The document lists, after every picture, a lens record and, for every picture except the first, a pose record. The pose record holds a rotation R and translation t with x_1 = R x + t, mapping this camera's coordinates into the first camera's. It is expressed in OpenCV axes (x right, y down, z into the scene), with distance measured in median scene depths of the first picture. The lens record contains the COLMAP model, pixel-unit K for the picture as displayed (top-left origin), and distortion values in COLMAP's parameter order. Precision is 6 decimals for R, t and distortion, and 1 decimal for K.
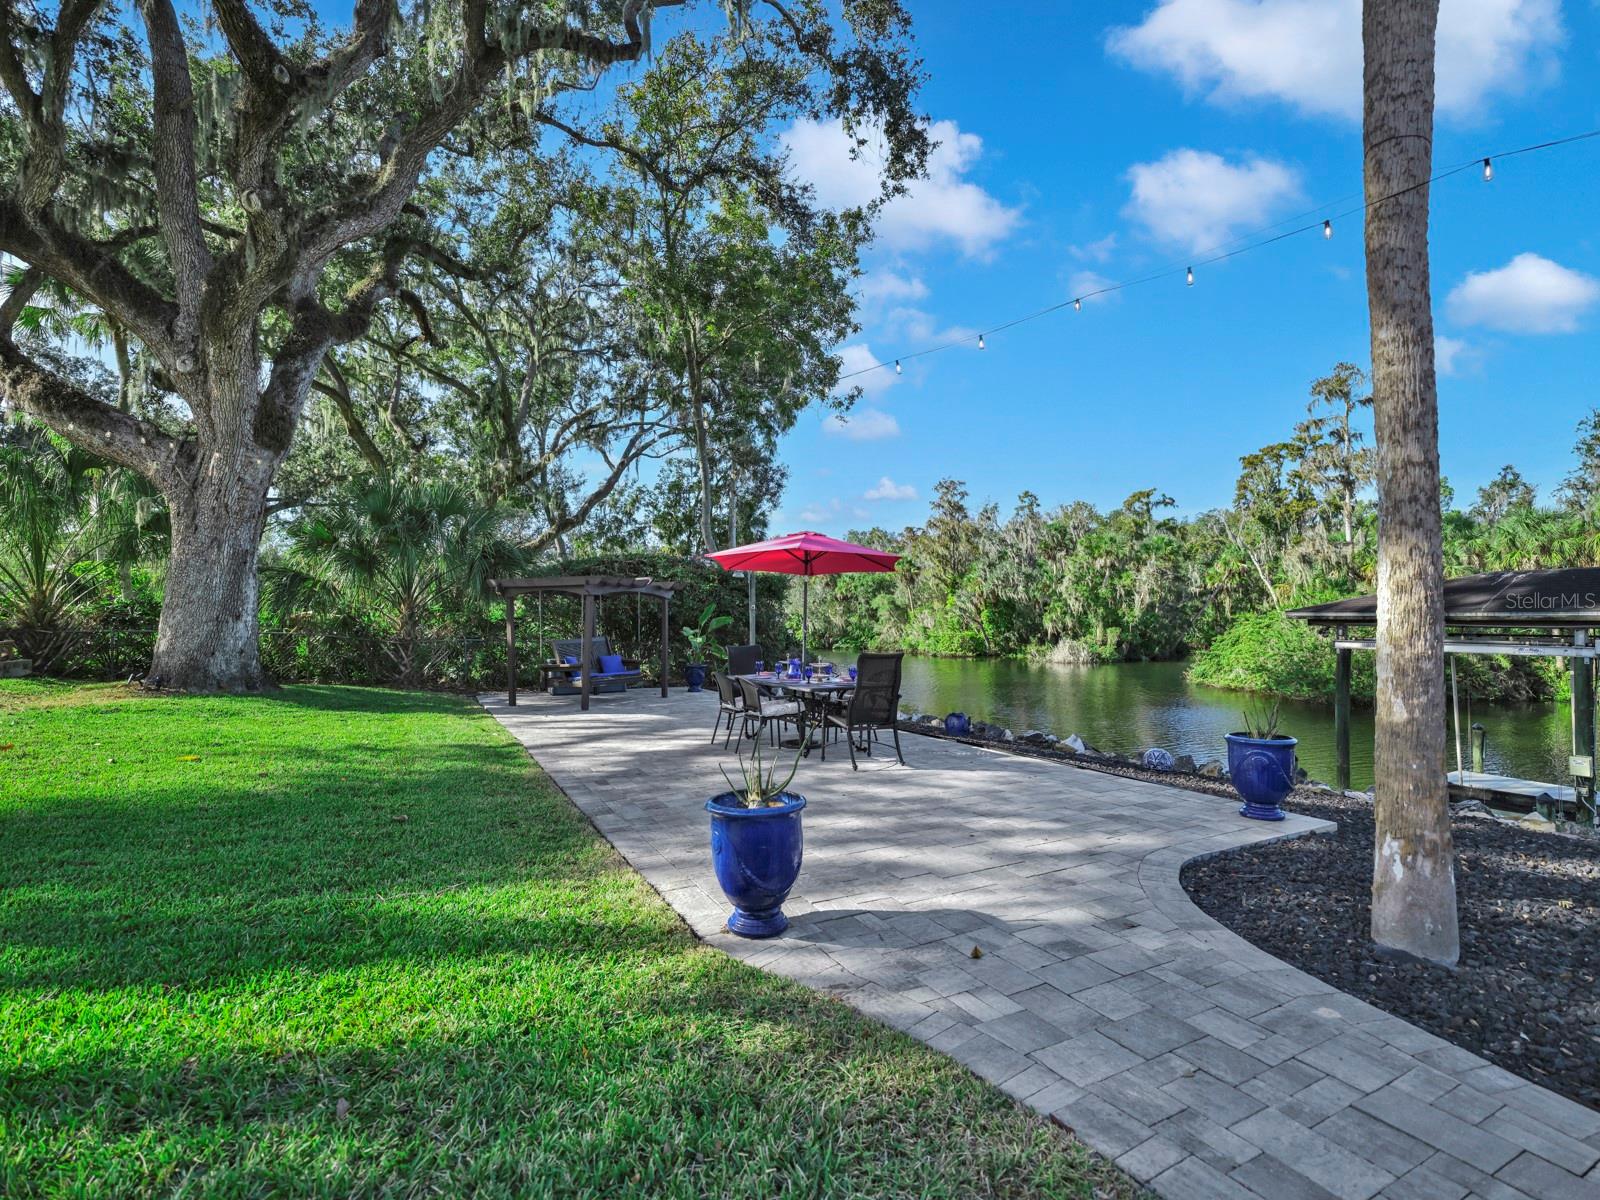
lens RADIAL K [[728.6, 0, 793.7], [0, 728.6, 605.7], [0, 0, 1]] dist [0.001954, -0.000809]
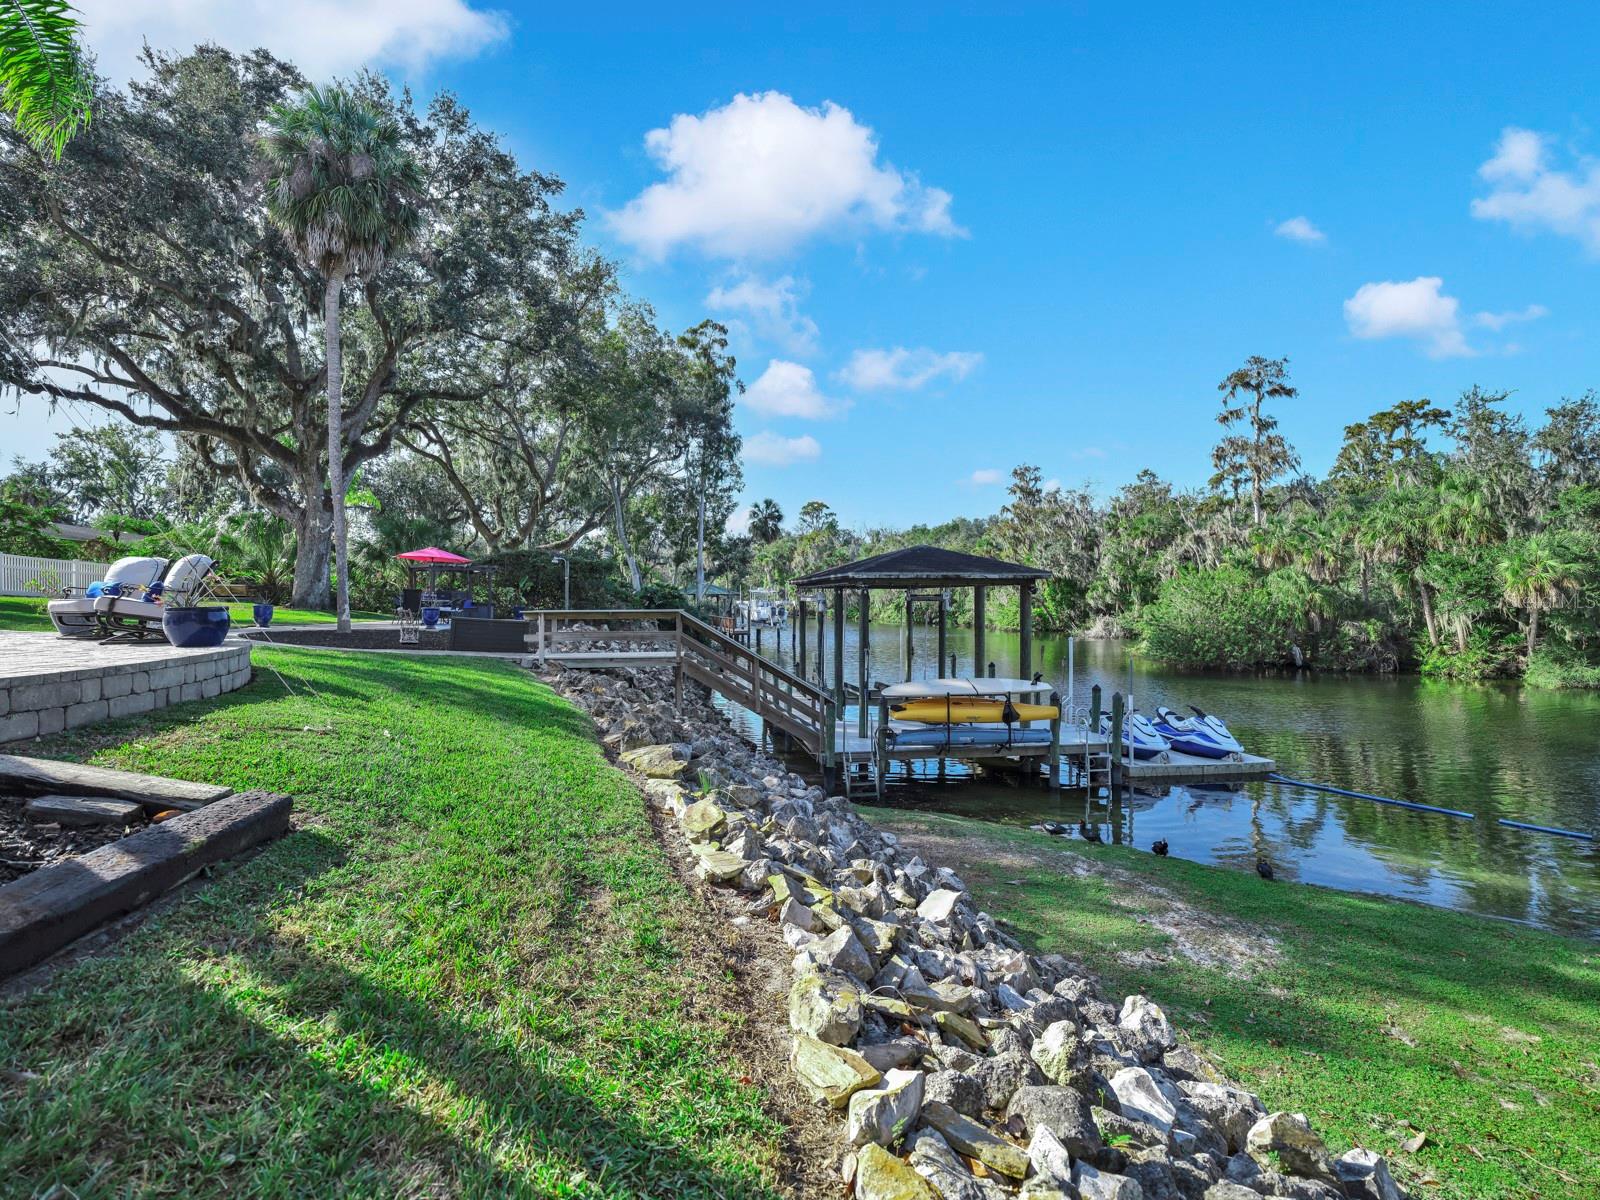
lens RADIAL K [[728.6, 0, 793.7], [0, 728.6, 605.7], [0, 0, 1]] dist [0.001954, -0.000809]
pose [[0.947700, 0.012272, -0.318927, 0.275307], [-0.003940, 0.999634, 0.026755, 0.005181], [0.319139, -0.024099, 0.947402, -0.149232]]
